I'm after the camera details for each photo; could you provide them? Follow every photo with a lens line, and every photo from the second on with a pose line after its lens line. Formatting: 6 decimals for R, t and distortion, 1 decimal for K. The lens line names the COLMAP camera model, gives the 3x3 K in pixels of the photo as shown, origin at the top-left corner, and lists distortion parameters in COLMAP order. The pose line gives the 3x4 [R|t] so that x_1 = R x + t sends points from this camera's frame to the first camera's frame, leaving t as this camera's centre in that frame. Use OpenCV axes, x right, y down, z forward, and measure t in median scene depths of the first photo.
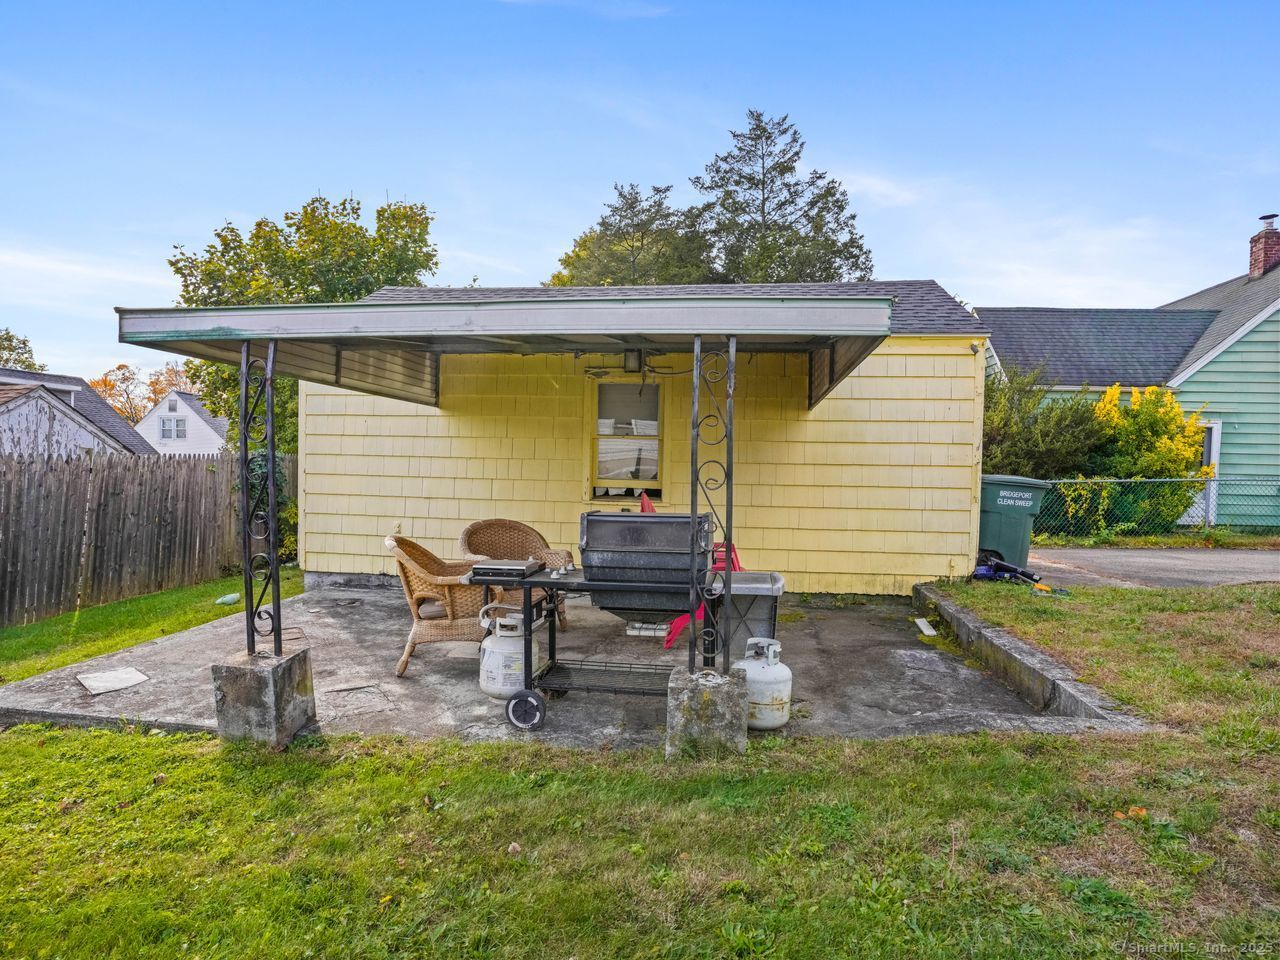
lens RADIAL K [[702.0, 0, 637.3], [0, 702.0, 488.2], [0, 0, 1]] dist [-0.088144, 0.040318]
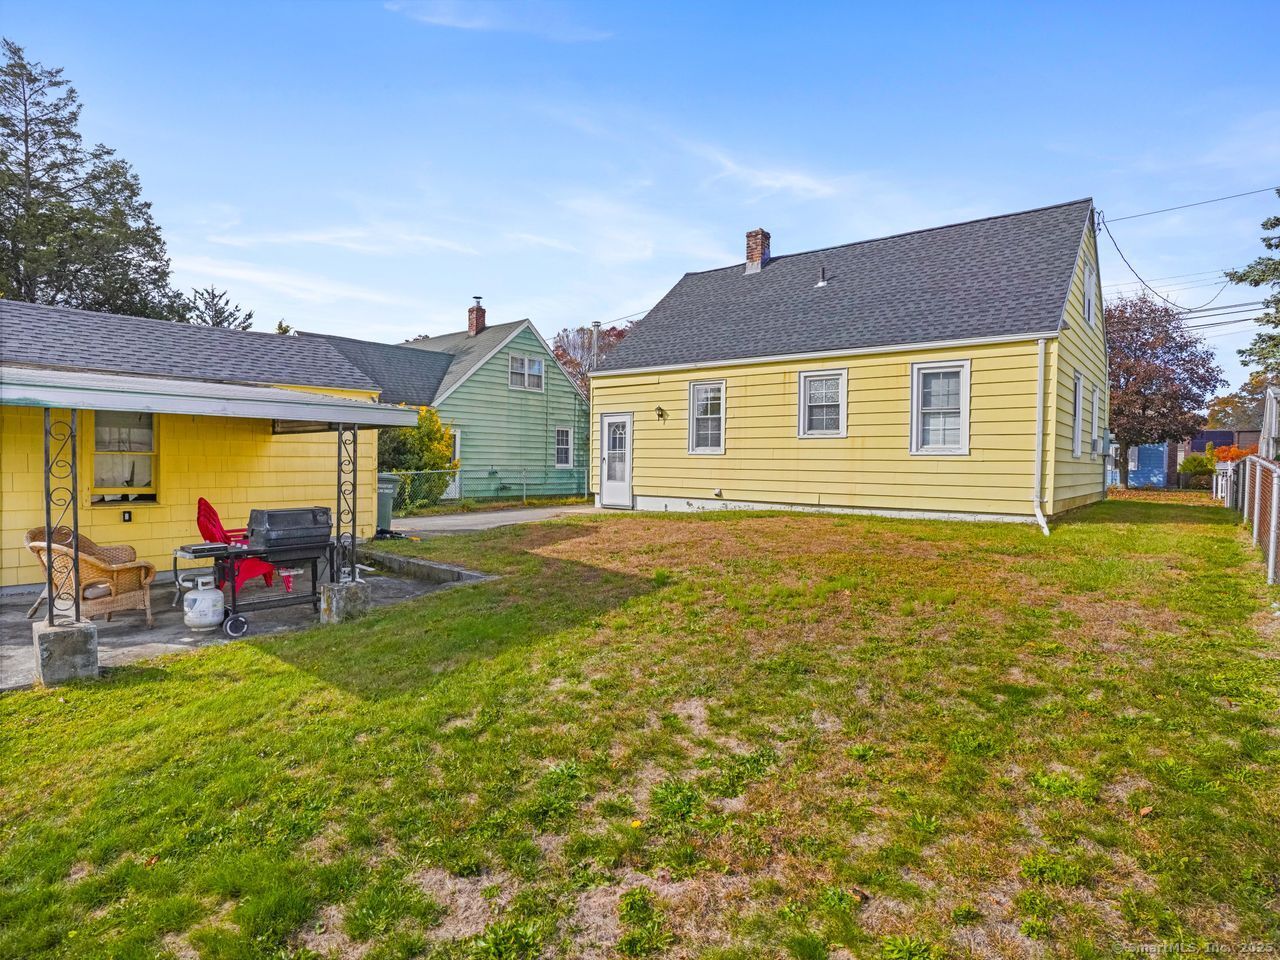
lens RADIAL K [[702.0, 0, 637.3], [0, 702.0, 488.2], [0, 0, 1]] dist [-0.088144, 0.040318]
pose [[0.532474, -0.043874, 0.845309, -0.298494], [0.023967, 0.999037, 0.036756, -0.018366], [-0.846107, 0.000688, 0.533013, -0.215726]]
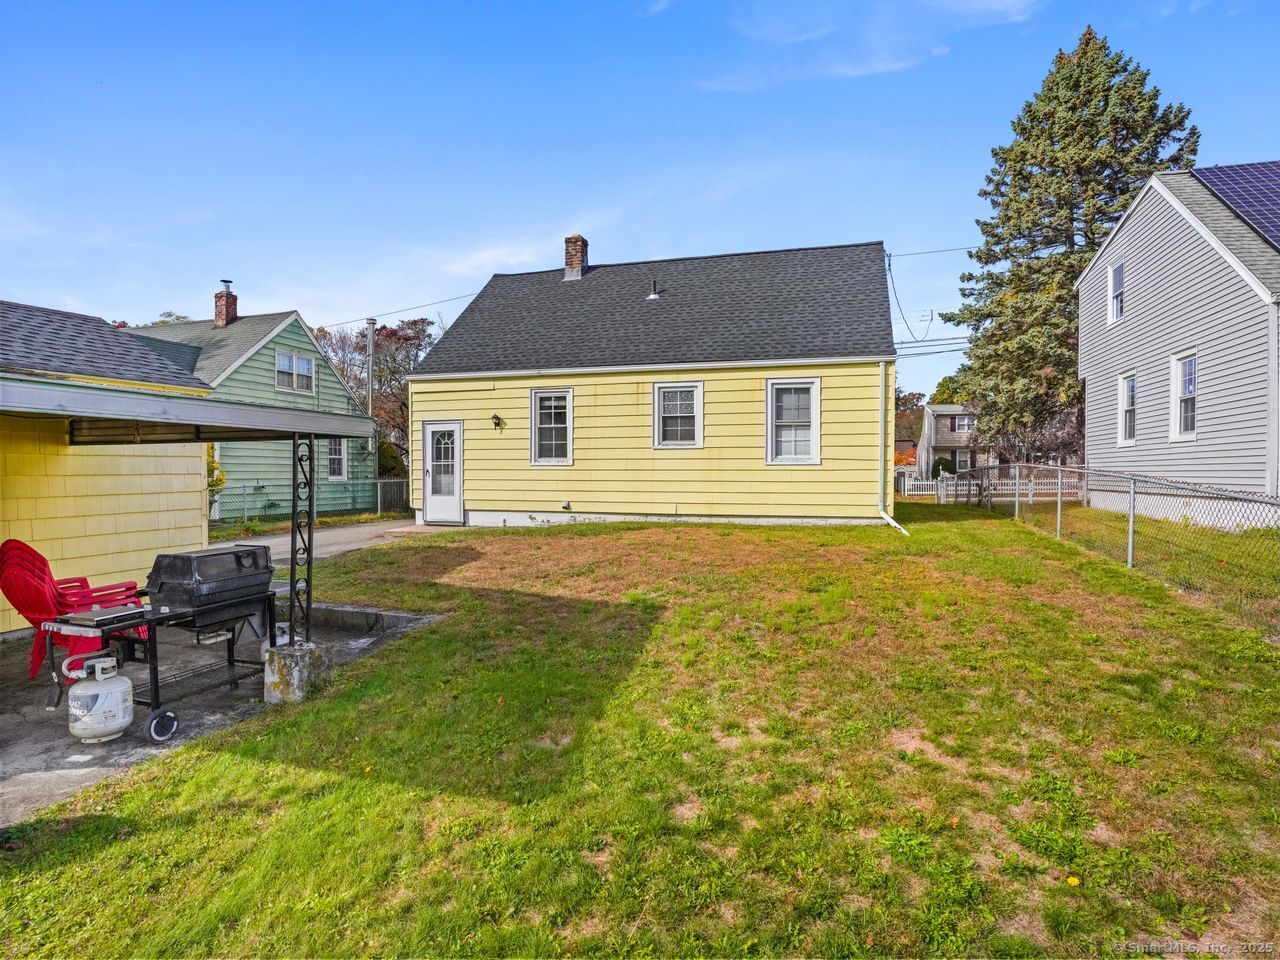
lens RADIAL K [[702.0, 0, 637.3], [0, 702.0, 488.2], [0, 0, 1]] dist [-0.088144, 0.040318]
pose [[0.159015, -0.042498, 0.986361, -0.328691], [0.031885, 0.998773, 0.037892, -0.030694], [-0.986761, 0.025424, 0.160175, -0.002563]]
